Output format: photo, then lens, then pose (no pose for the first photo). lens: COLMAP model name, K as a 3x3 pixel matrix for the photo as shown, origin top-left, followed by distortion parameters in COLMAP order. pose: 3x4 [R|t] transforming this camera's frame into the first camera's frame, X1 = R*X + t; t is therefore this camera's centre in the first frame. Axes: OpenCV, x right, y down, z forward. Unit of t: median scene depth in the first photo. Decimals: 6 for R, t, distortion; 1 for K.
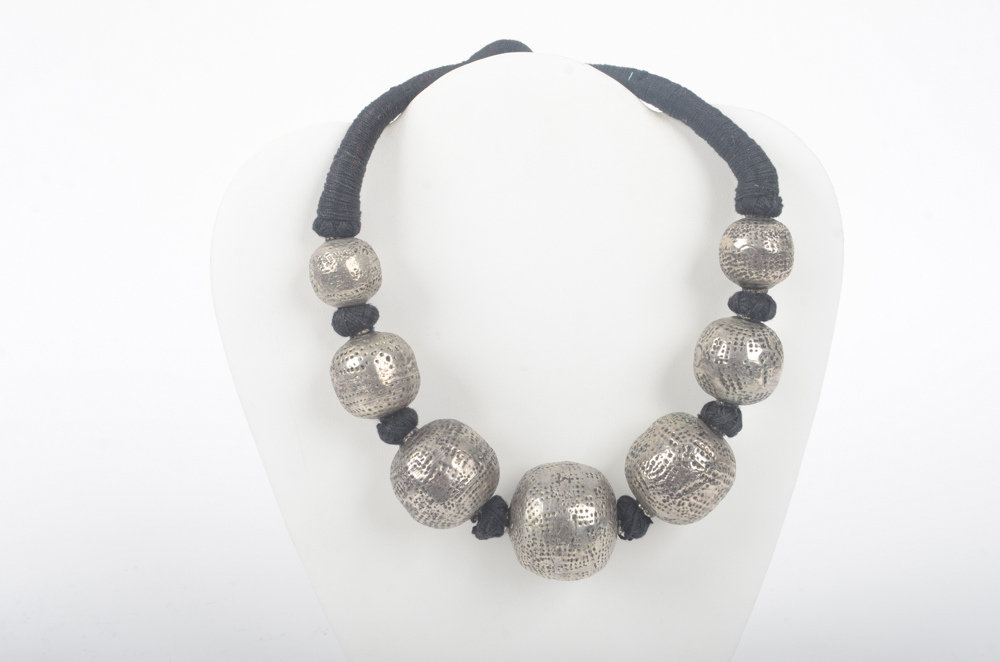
lens RADIAL K [[1435.9, 0, 498.2], [0, 1435.9, 338.8], [0, 0, 1]] dist [0.016523, 0.000000]
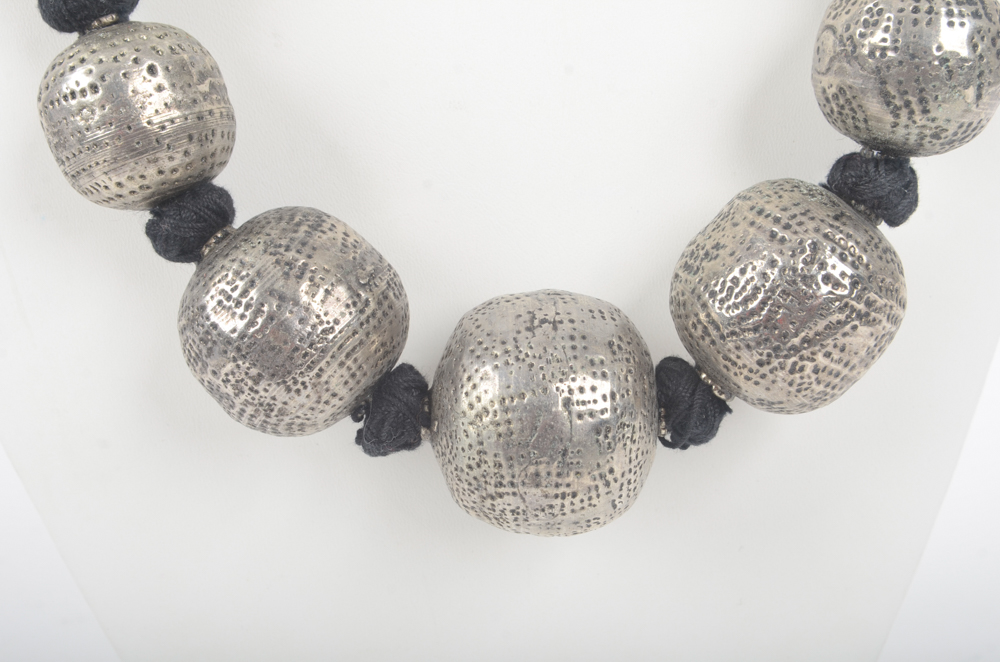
lens RADIAL K [[1435.9, 0, 505.0], [0, 1435.9, 325.7], [0, 0, 1]] dist [0.016523, 0.000000]
pose [[0.999566, -0.026462, 0.012926, 0.027494], [0.025672, 0.997992, 0.057896, 0.071321], [-0.014432, -0.057539, 0.998239, 0.535141]]
